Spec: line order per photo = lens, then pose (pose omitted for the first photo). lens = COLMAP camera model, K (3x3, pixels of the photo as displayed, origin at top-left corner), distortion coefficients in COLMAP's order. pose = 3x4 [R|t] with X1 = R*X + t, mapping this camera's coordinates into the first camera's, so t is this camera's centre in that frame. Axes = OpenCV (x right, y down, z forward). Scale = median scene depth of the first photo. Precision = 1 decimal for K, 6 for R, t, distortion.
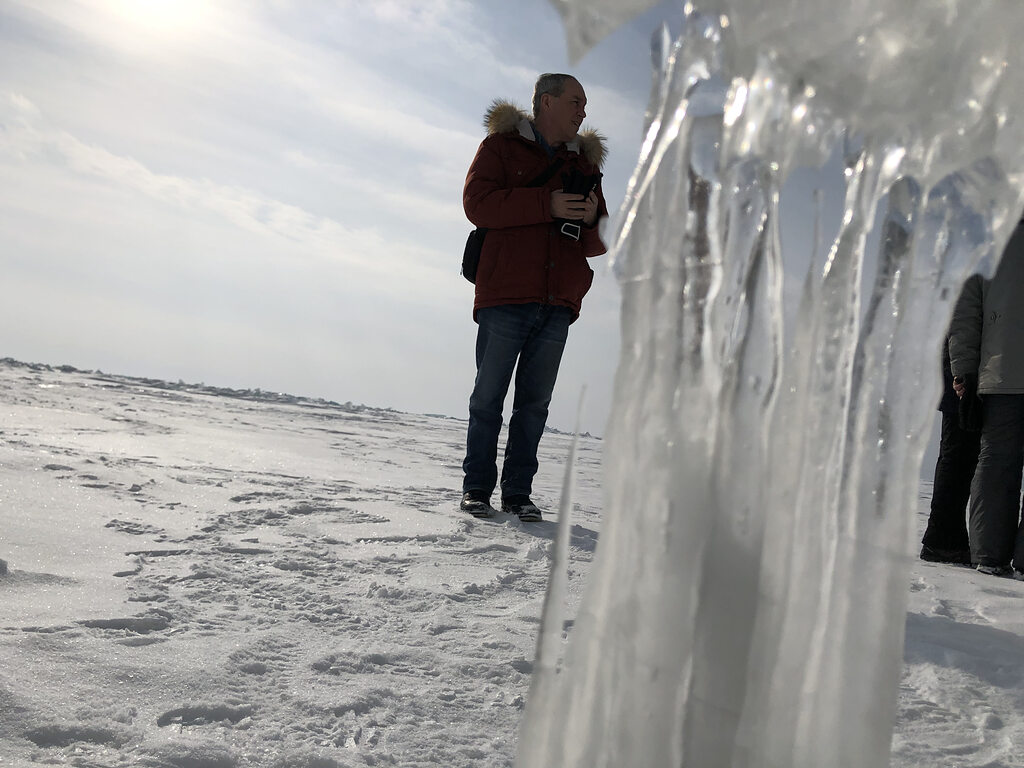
lens RADIAL K [[826.5, 0, 509.9], [0, 826.5, 384.5], [0, 0, 1]] dist [0.019039, -0.001537]
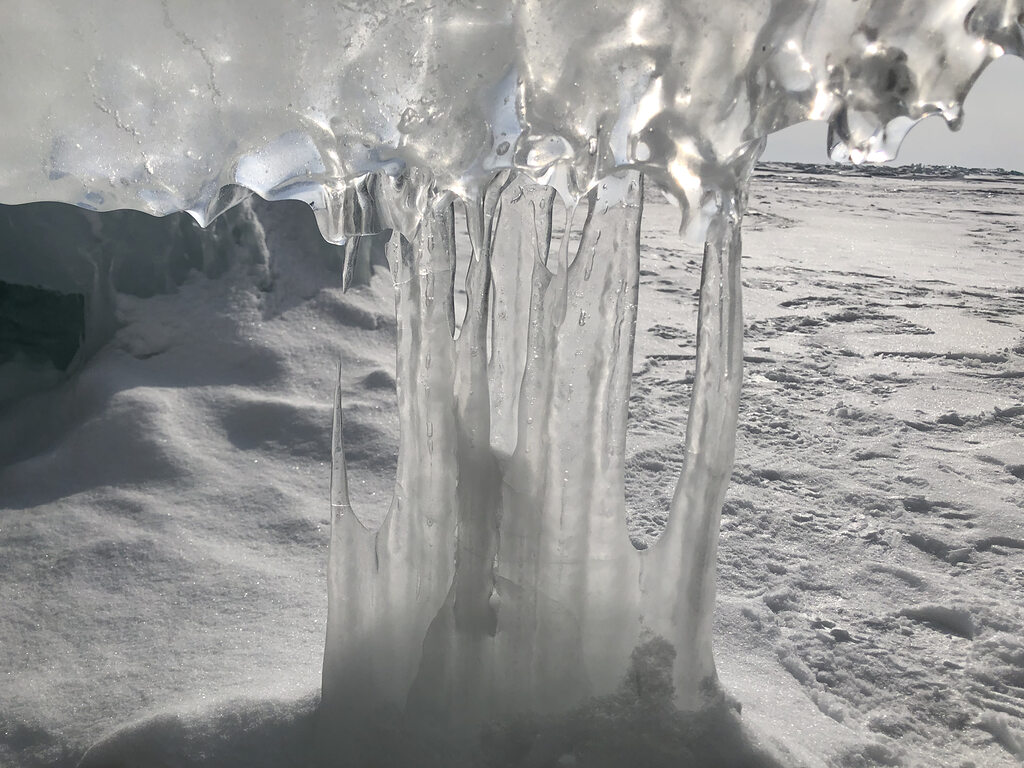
lens RADIAL K [[826.5, 0, 509.6], [0, 826.5, 386.0], [0, 0, 1]] dist [0.019039, -0.001537]
pose [[0.739246, 0.087790, -0.667689, 0.170788], [0.084882, 0.971413, 0.221704, -0.033219], [0.668065, -0.220568, 0.710661, 0.000433]]
